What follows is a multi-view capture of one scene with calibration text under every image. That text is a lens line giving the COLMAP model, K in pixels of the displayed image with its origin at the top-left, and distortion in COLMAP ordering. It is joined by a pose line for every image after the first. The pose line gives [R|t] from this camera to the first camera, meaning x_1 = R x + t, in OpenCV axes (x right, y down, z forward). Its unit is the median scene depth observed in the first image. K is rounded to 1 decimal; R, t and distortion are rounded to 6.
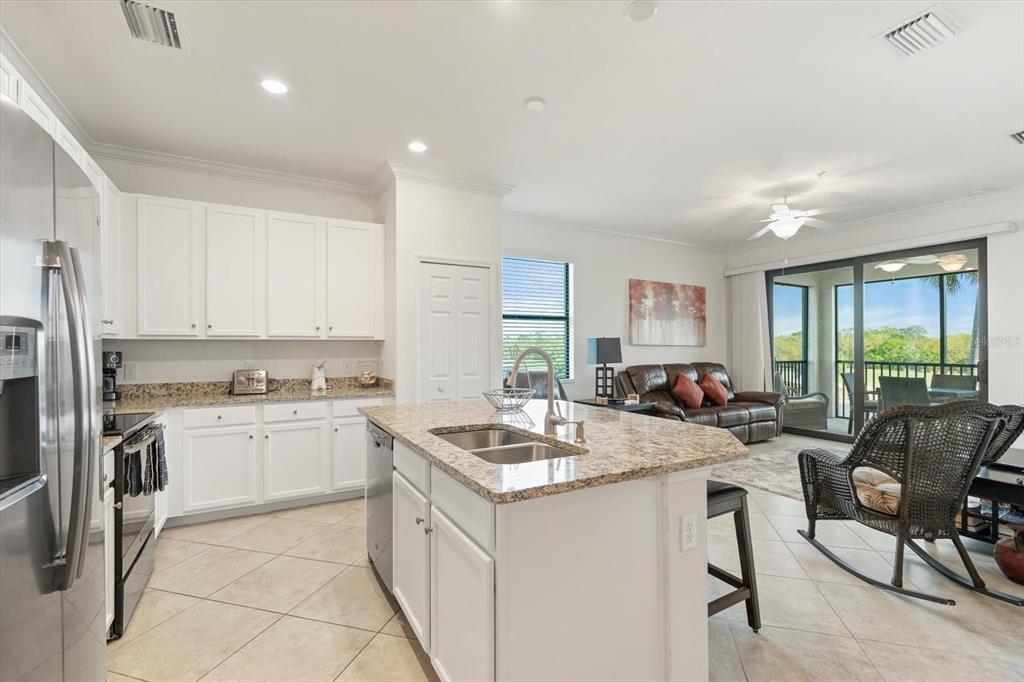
lens RADIAL K [[447.2, 0, 507.9], [0, 447.2, 337.0], [0, 0, 1]] dist [-0.000885, -0.000244]
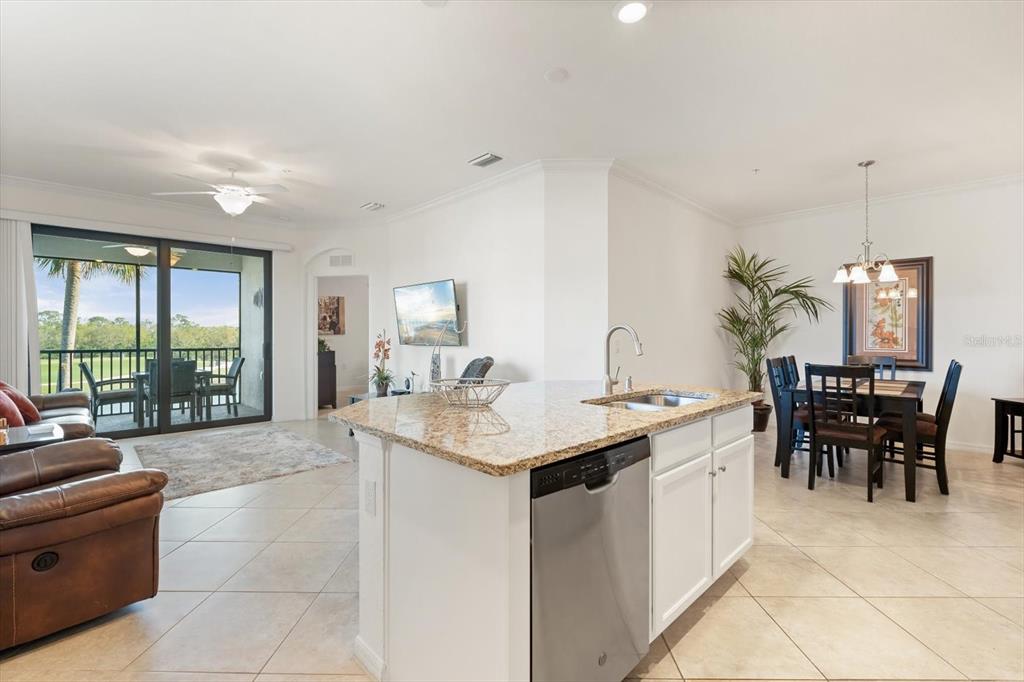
lens RADIAL K [[447.2, 0, 507.9], [0, 447.2, 337.0], [0, 0, 1]] dist [-0.000885, -0.000244]
pose [[-0.262647, -0.002047, 0.964890, -0.350826], [-0.020432, 0.999785, -0.003440, 0.021695], [-0.964676, -0.020618, -0.262633, 0.564030]]
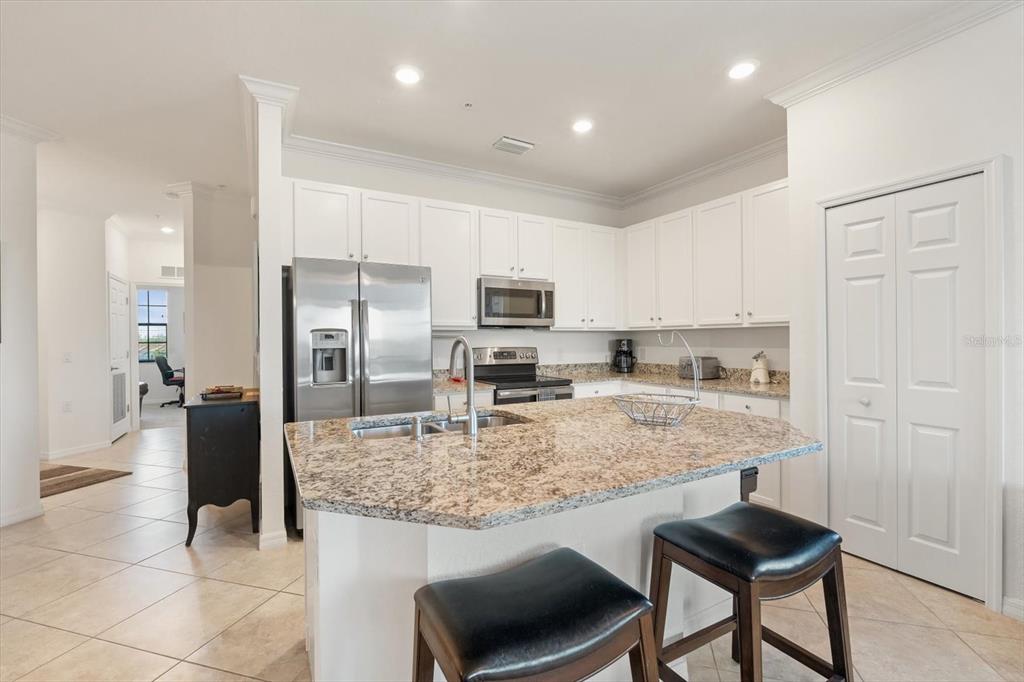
lens RADIAL K [[447.2, 0, 507.9], [0, 447.2, 337.0], [0, 0, 1]] dist [-0.000885, -0.000244]
pose [[-0.000525, -0.001041, -0.999999, 0.346417], [0.032418, 0.999474, -0.001058, 0.008052], [0.999474, -0.032418, -0.000491, 0.367267]]
